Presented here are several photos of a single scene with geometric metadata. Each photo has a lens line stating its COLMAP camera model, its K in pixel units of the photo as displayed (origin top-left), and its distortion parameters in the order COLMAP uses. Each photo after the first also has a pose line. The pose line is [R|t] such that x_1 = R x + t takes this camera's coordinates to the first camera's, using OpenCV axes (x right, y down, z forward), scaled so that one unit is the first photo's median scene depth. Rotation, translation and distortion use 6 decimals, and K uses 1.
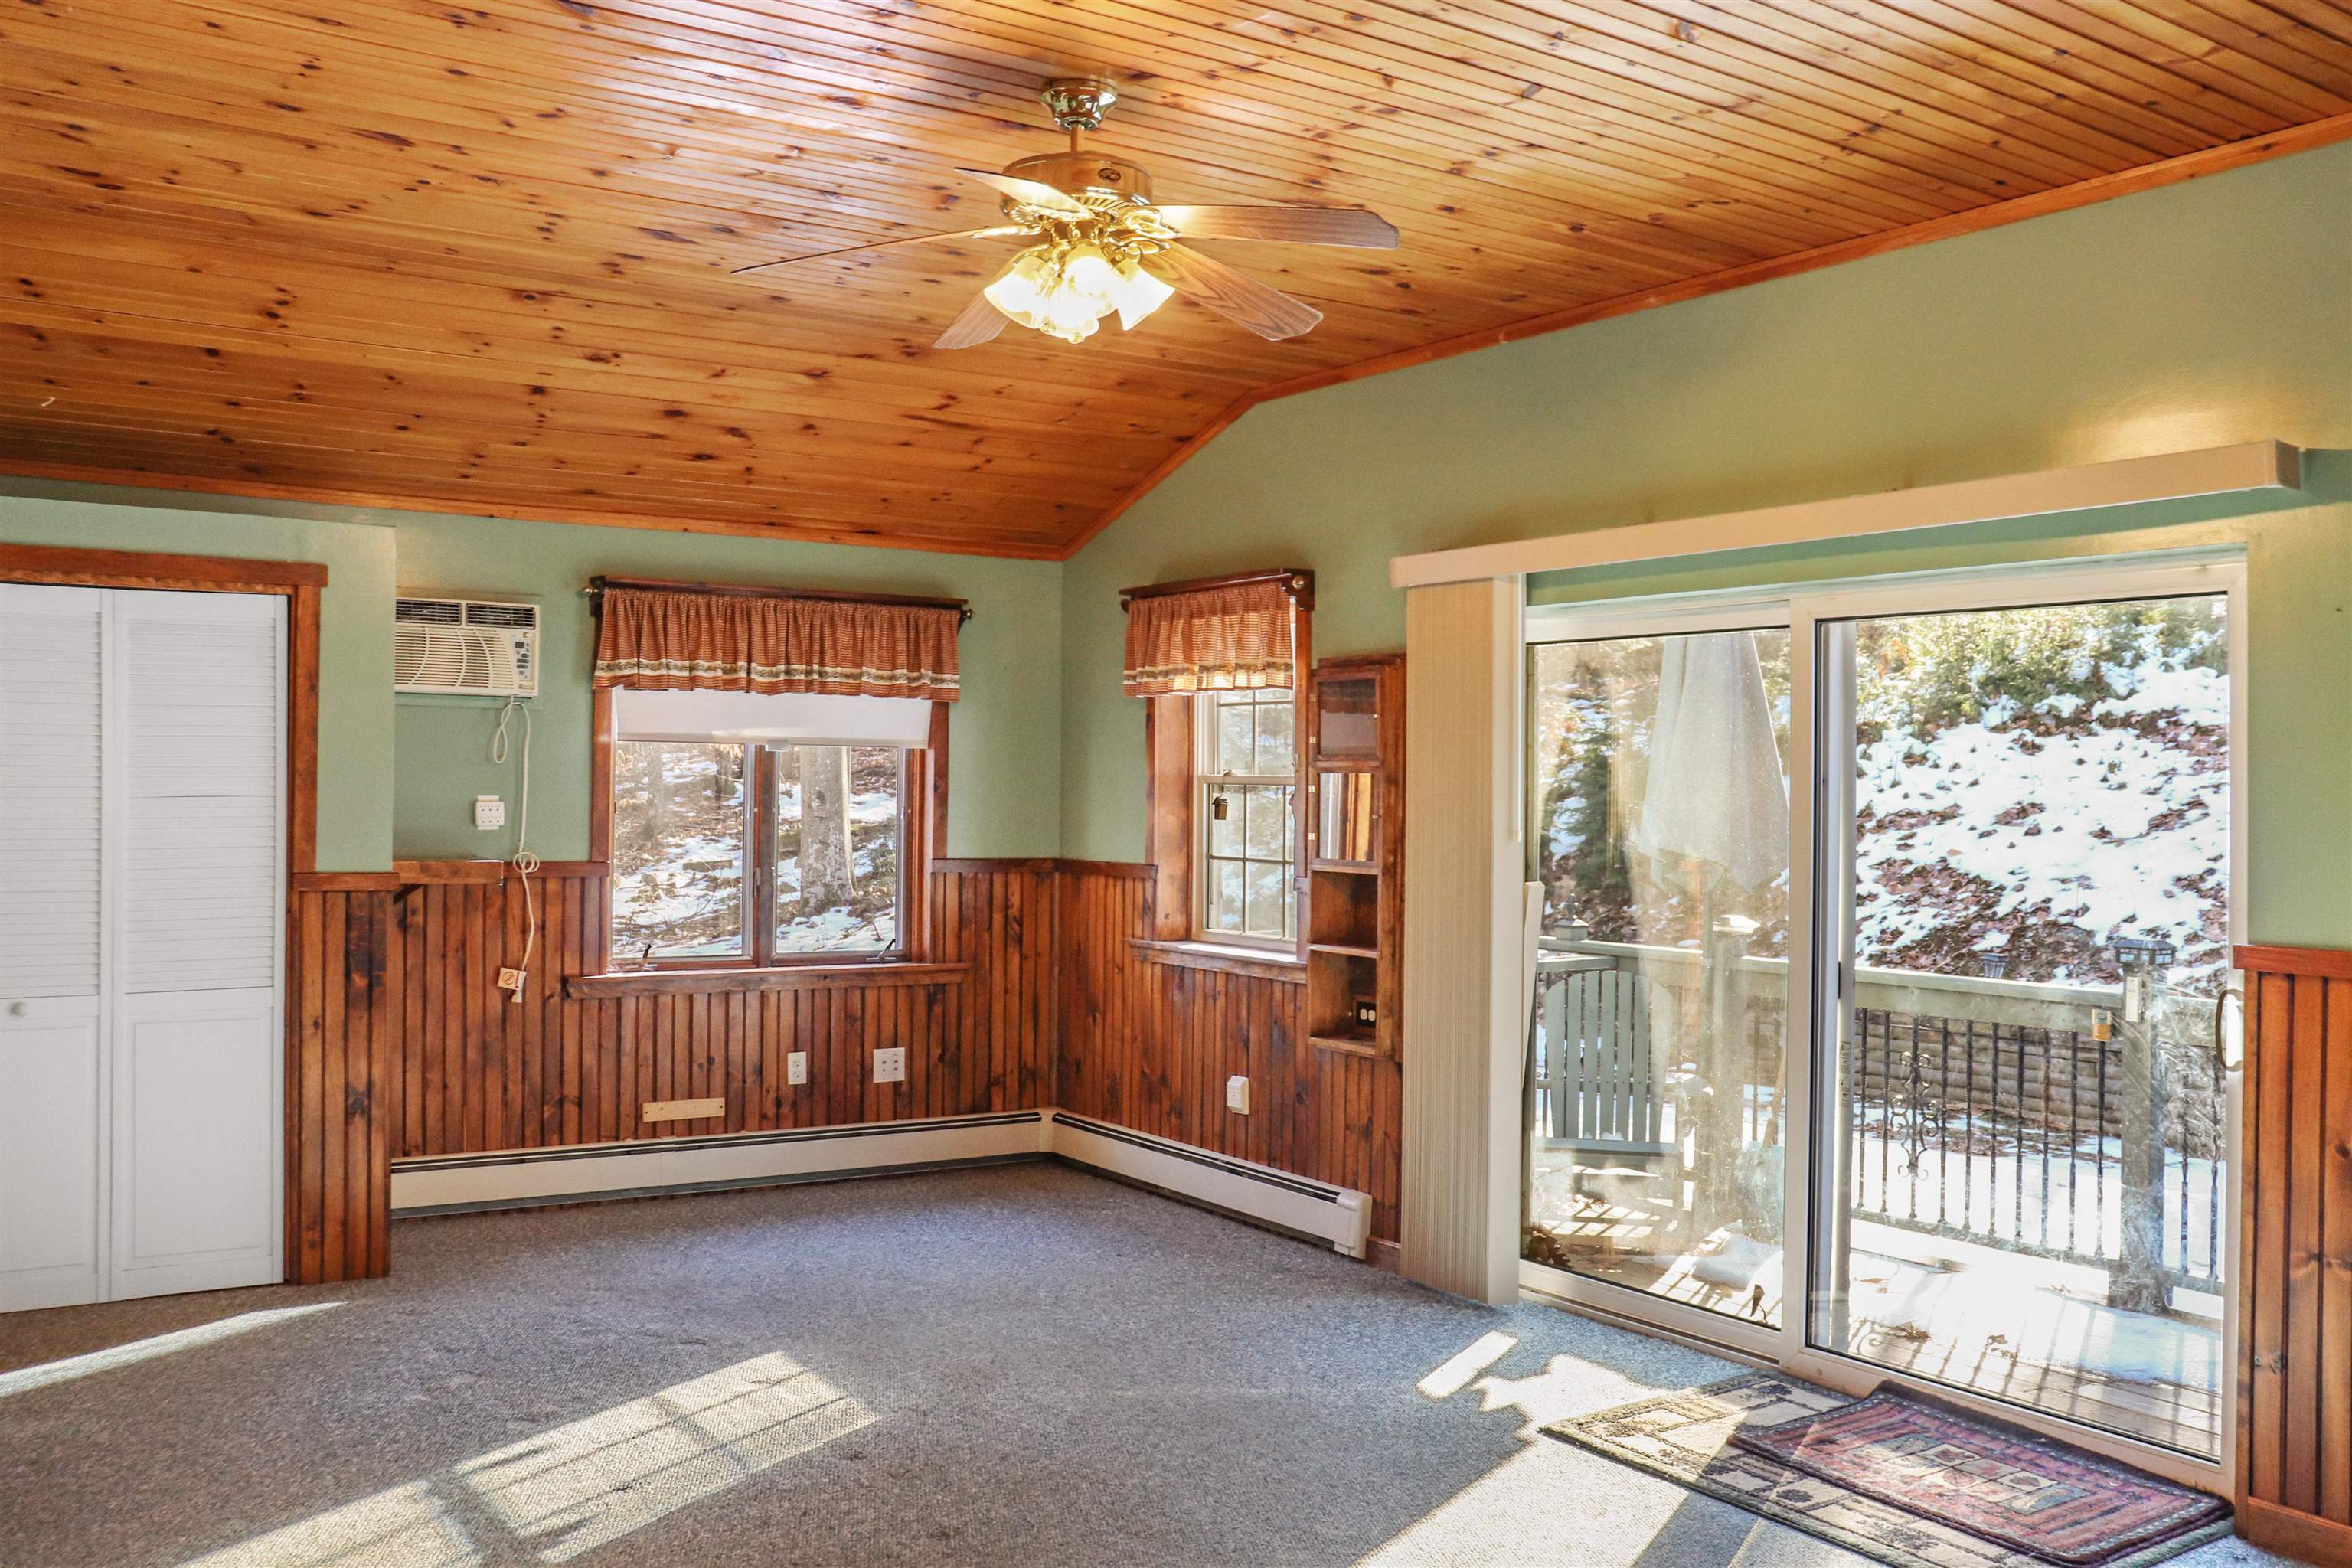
lens RADIAL K [[1958.6, 0, 1216.4], [0, 1958.6, 773.5], [0, 0, 1]] dist [-0.152186, 0.158178]
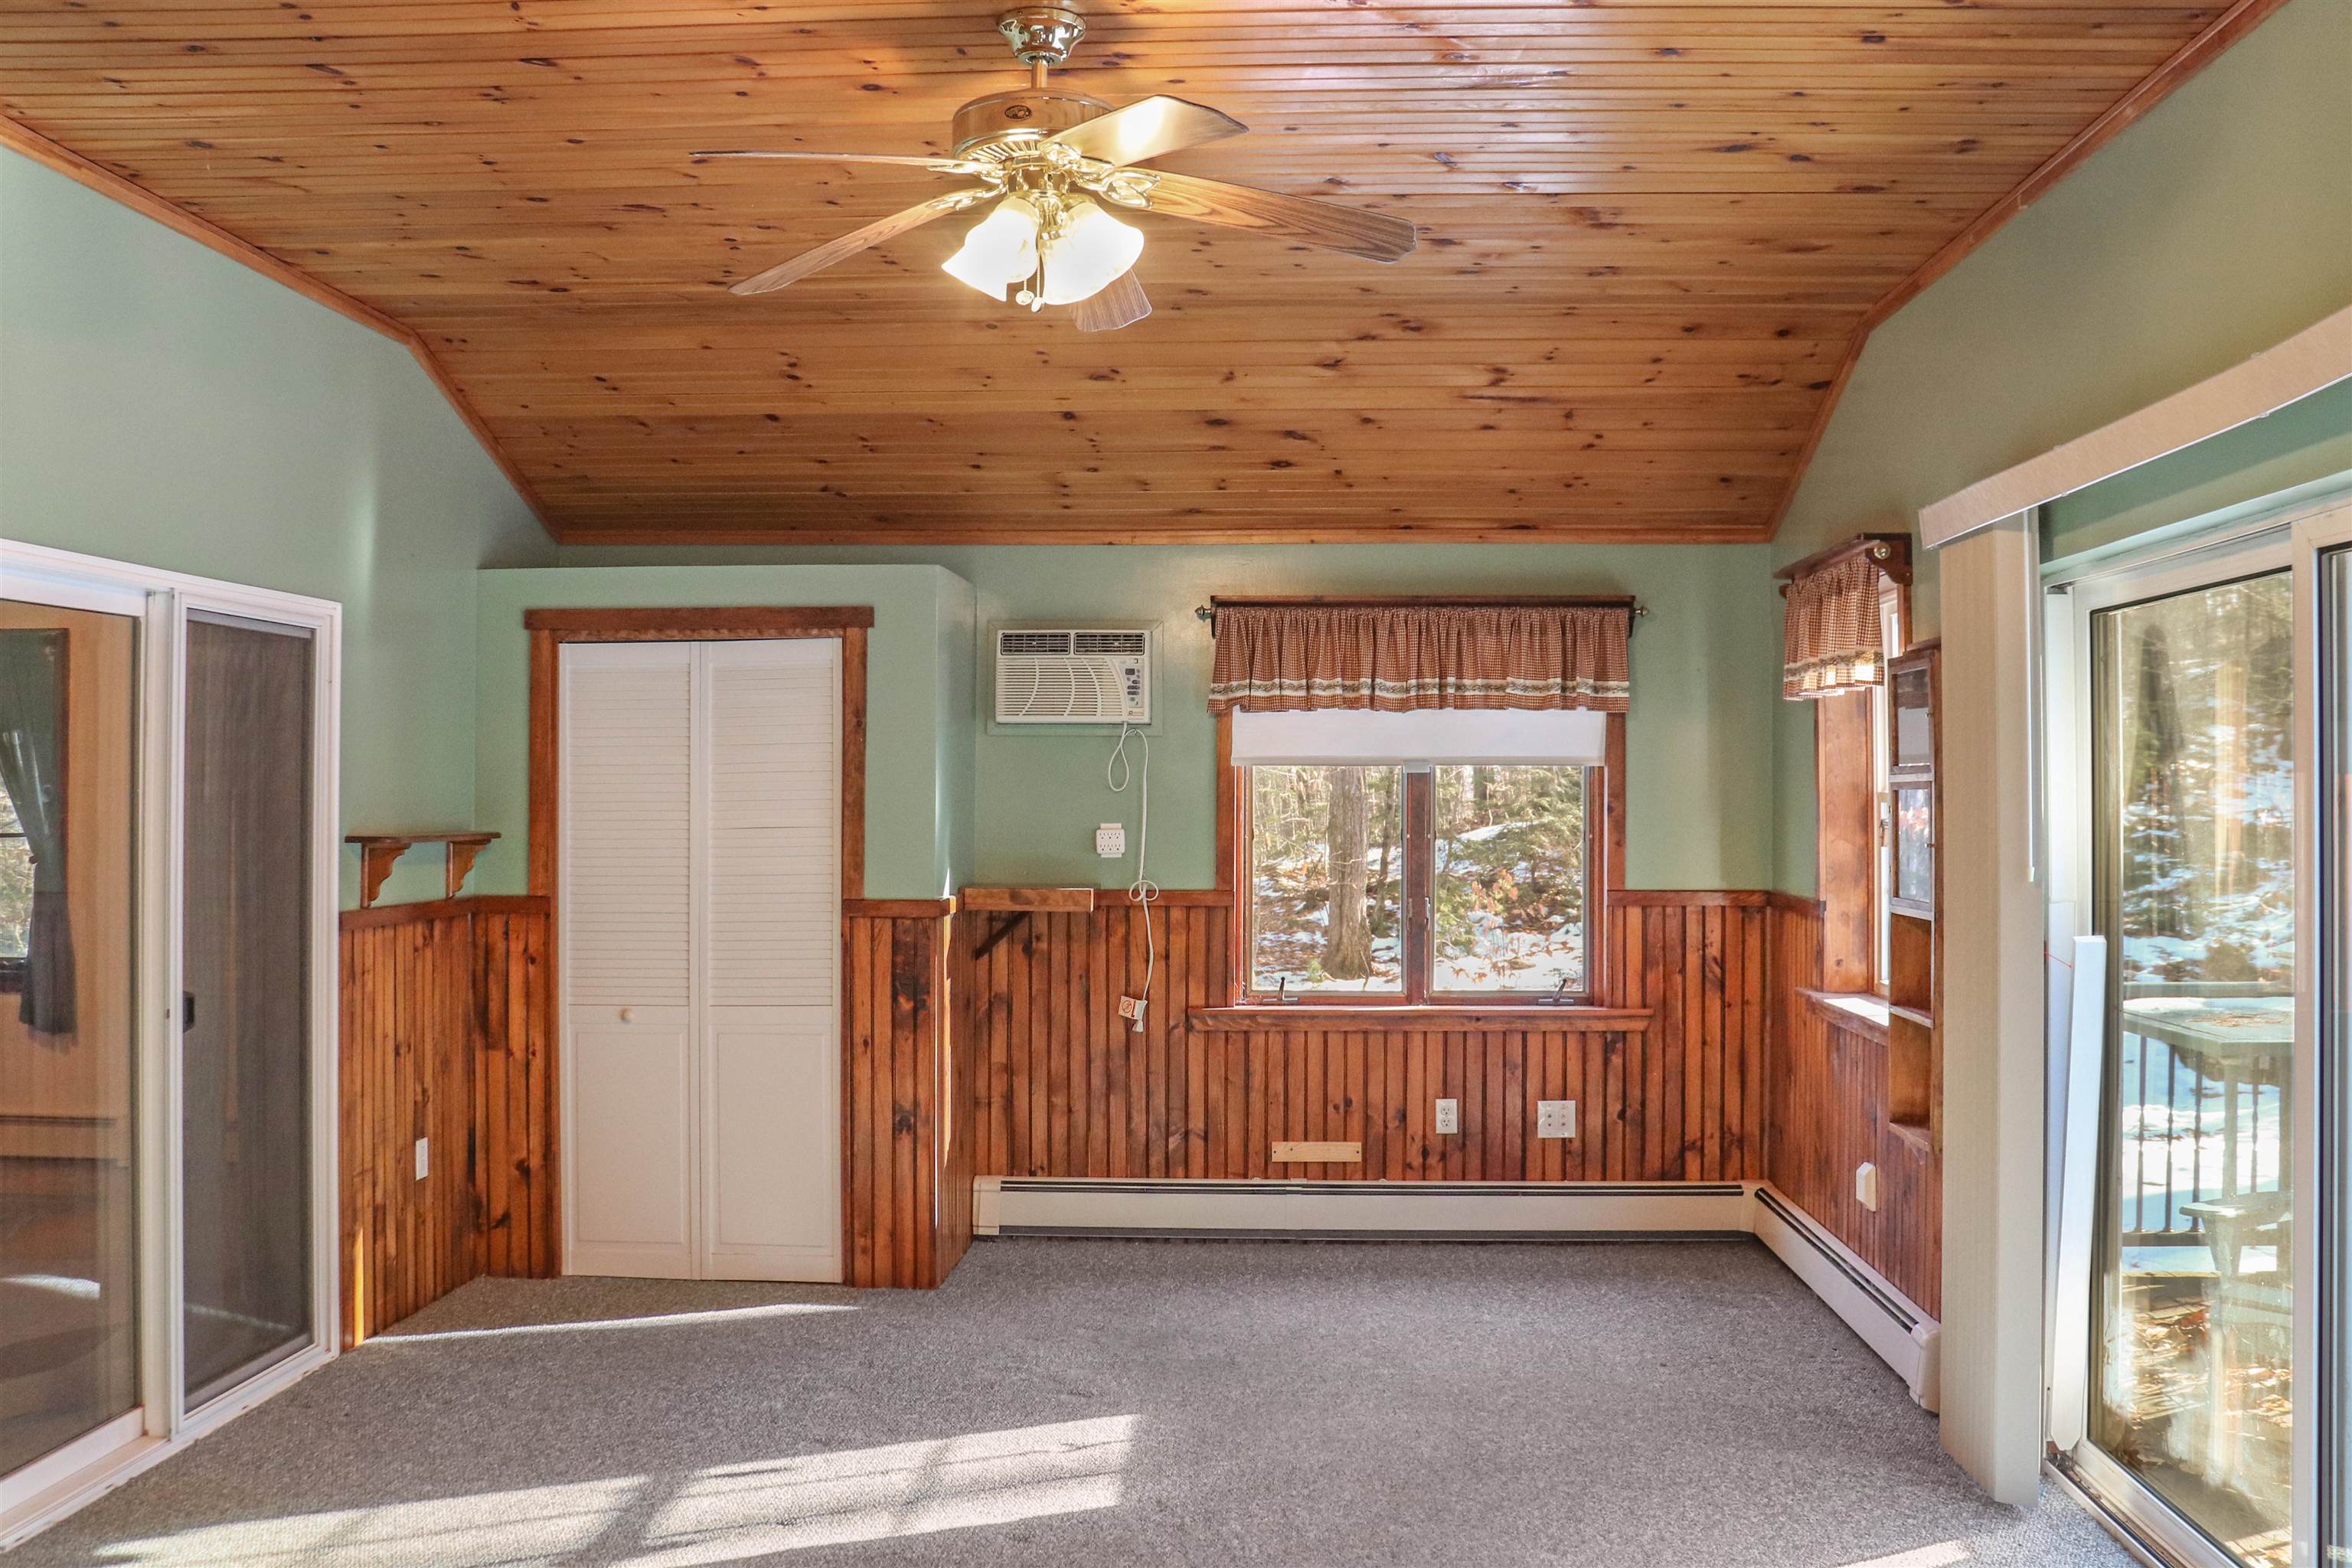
lens RADIAL K [[2053.9, 0, 1180.1], [0, 2053.9, 811.2], [0, 0, 1]] dist [-0.144792, 0.193809]
pose [[0.811161, -0.009122, -0.584752, 0.264358], [0.015180, 0.999870, 0.005459, -0.000114], [0.584626, -0.013305, 0.811194, 0.148722]]
